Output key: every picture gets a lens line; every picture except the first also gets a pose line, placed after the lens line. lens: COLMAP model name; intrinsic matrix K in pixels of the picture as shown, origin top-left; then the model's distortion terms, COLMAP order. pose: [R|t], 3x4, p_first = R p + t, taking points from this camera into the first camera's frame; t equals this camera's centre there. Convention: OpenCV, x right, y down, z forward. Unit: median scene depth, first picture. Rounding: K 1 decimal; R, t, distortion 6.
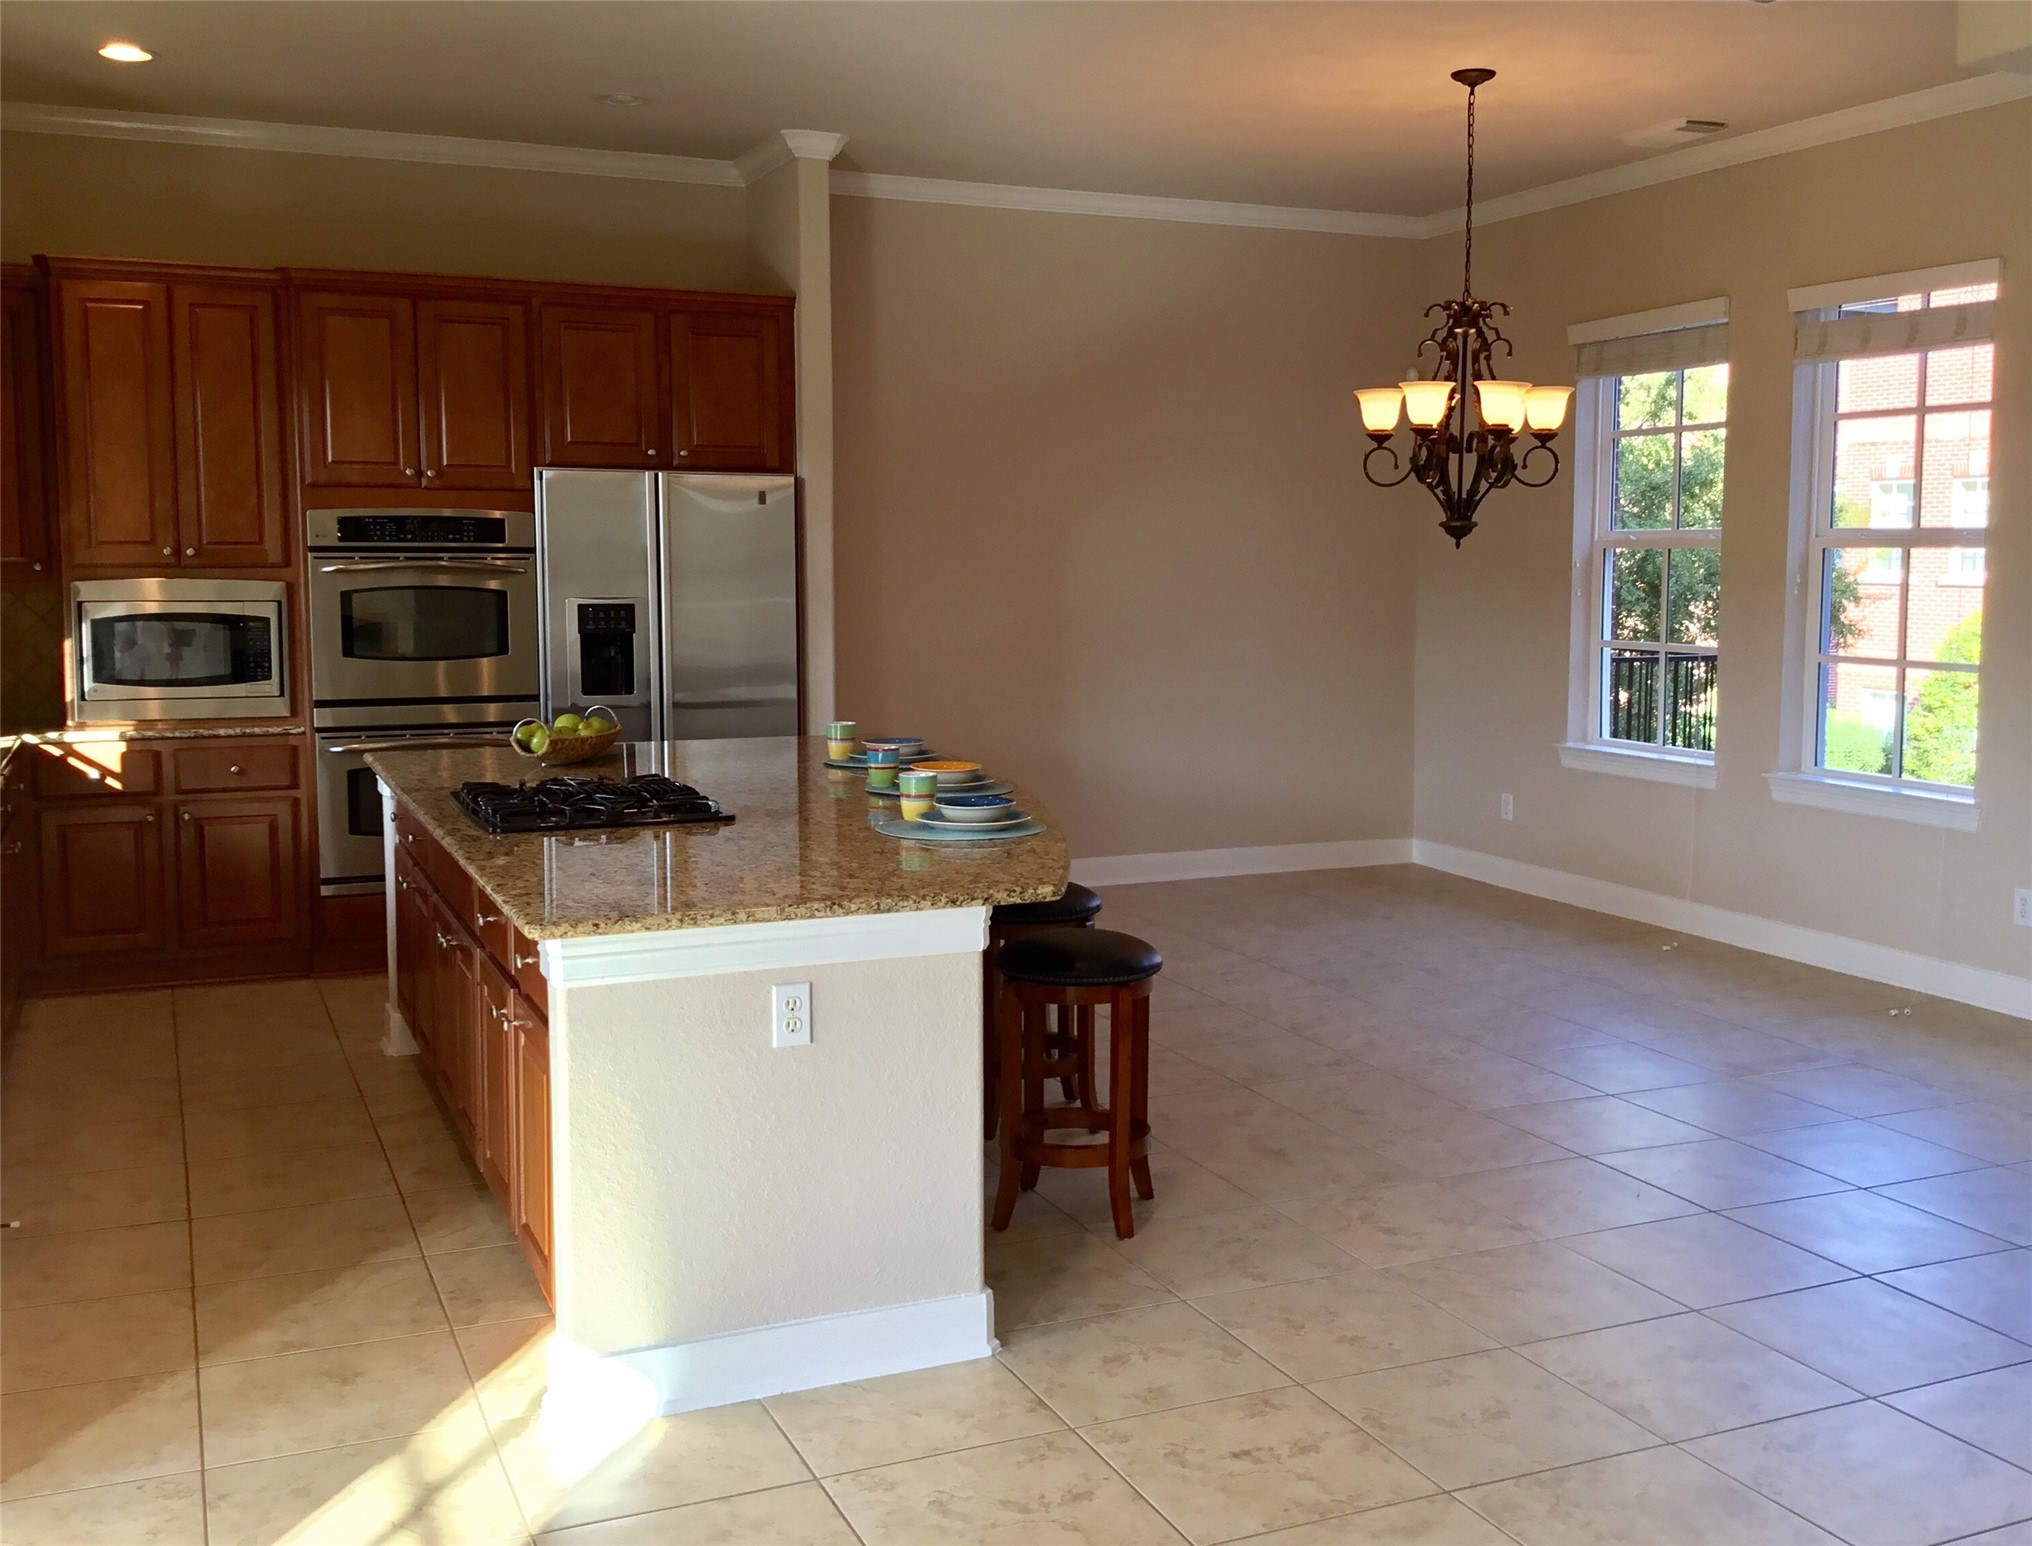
lens RADIAL K [[2005.6, 0, 1069.5], [0, 2005.6, 750.5], [0, 0, 1]] dist [0.044176, 0.000000]
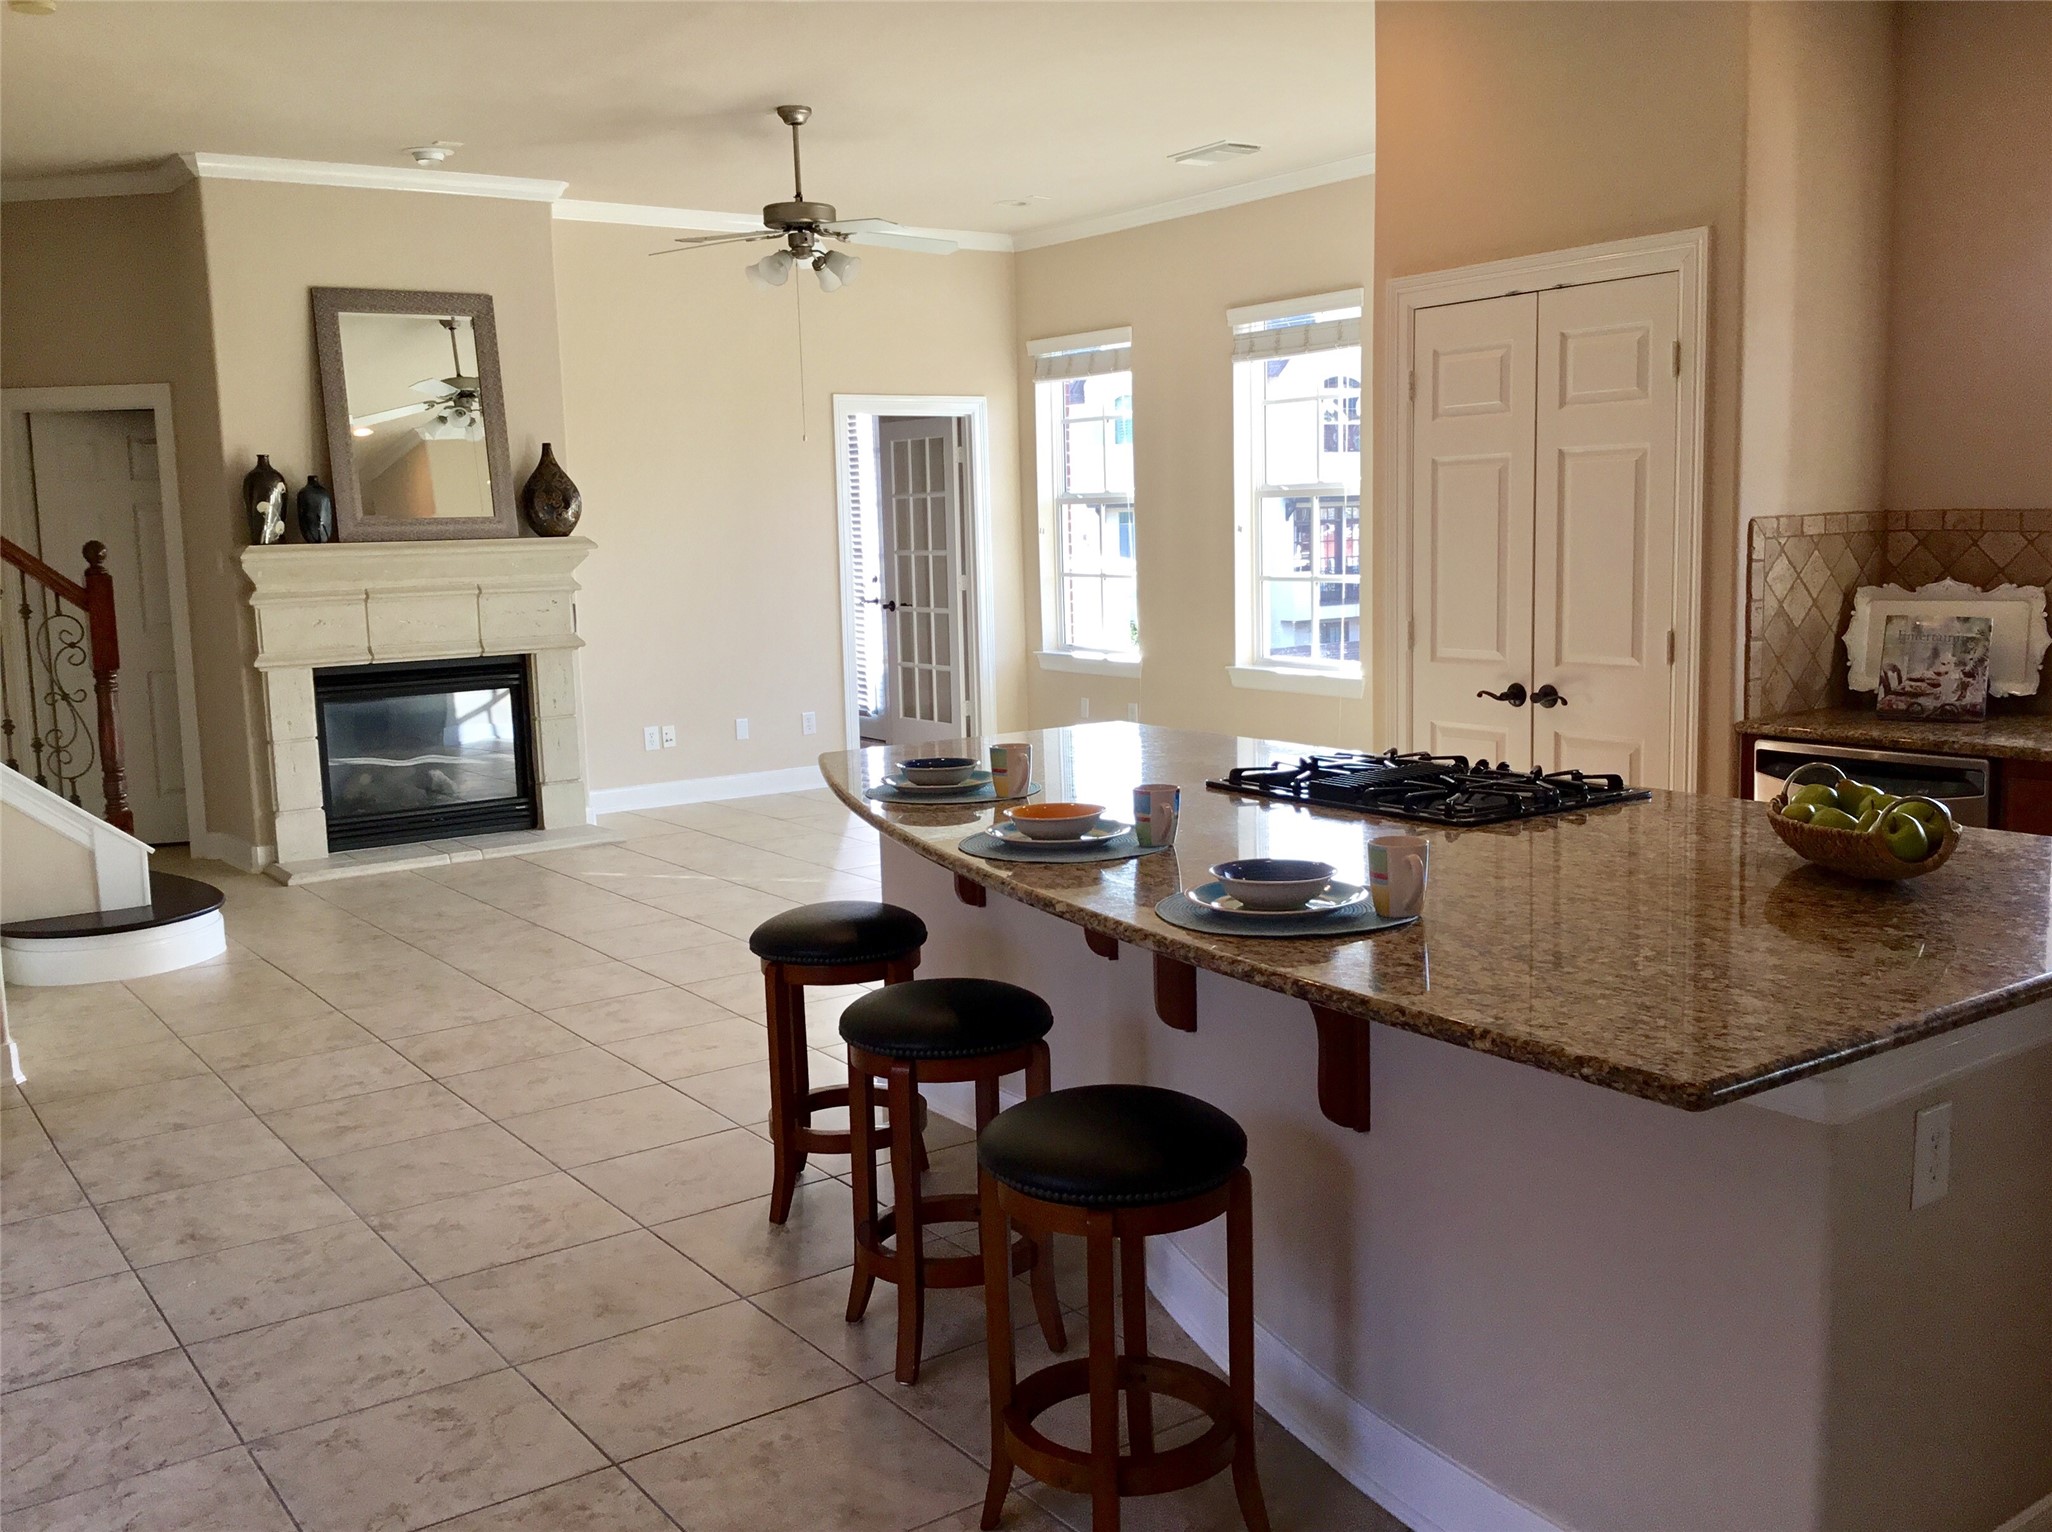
lens RADIAL K [[1848.0, 0, 1038.8], [0, 1848.0, 768.7], [0, 0, 1]] dist [0.078173, -0.118820]
pose [[-0.979856, 0.050914, -0.193104, 0.050704], [0.004758, 0.972631, 0.232306, -0.115726], [0.199646, 0.226708, -0.953281, 1.206589]]
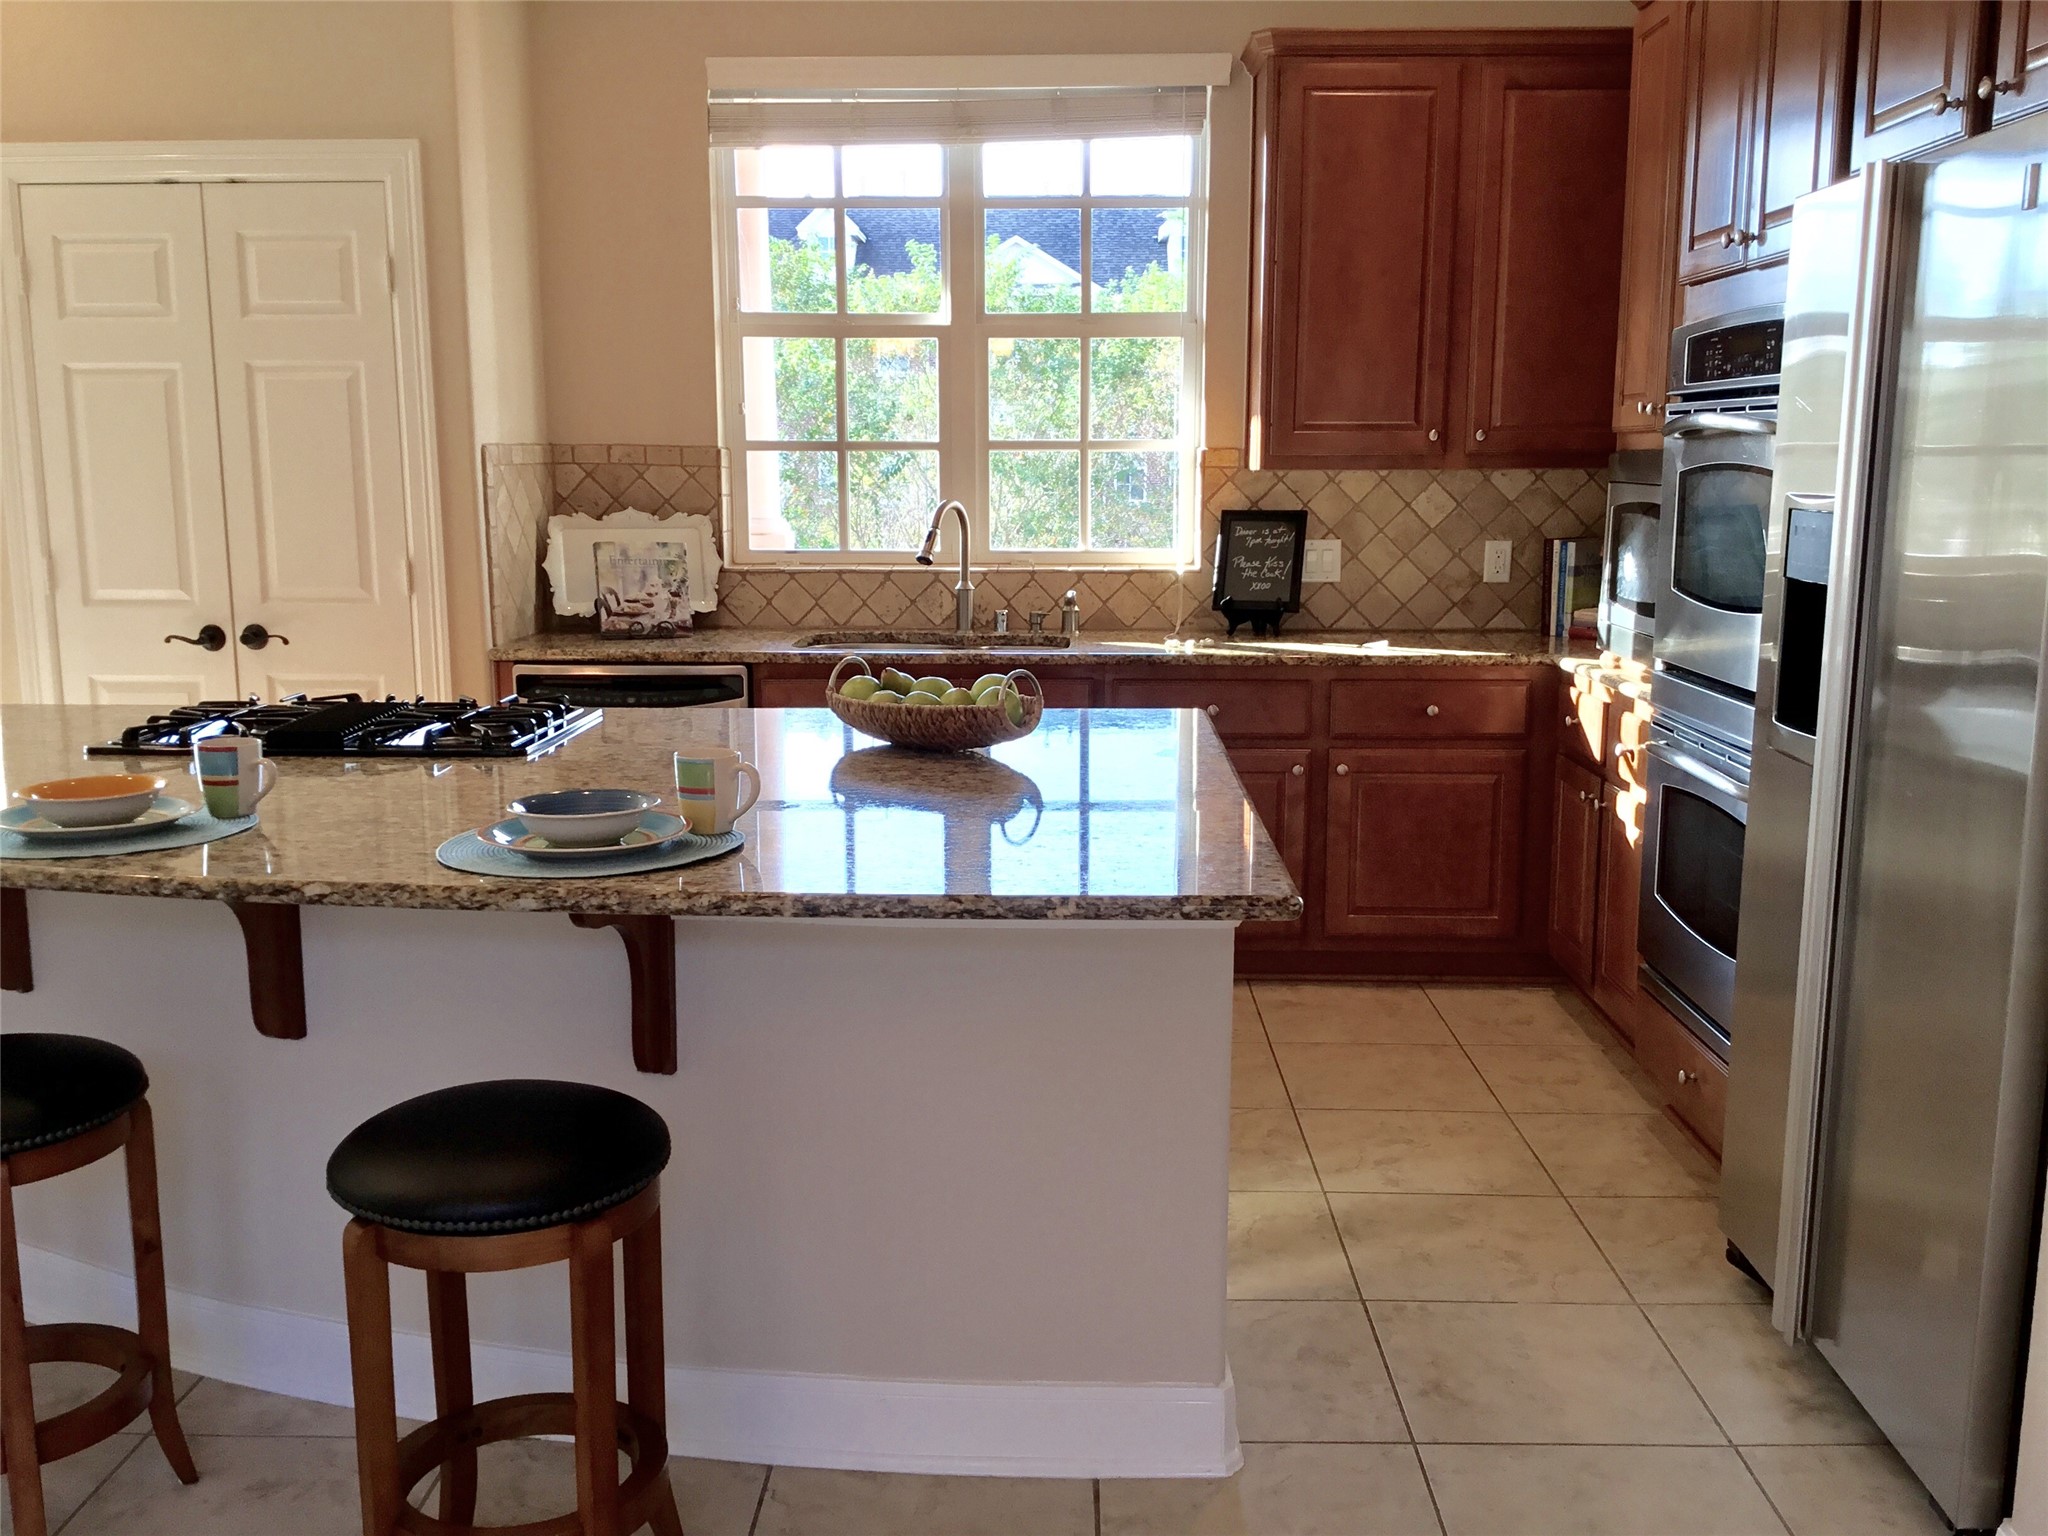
lens RADIAL K [[1844.4, 0, 1023.4], [0, 1844.4, 765.4], [0, 0, 1]] dist [0.078173, -0.118820]
pose [[-0.440604, 0.146917, -0.885598, 0.190118], [-0.091106, 0.974105, 0.206927, -0.089721], [0.893066, 0.171856, -0.415810, 1.067764]]
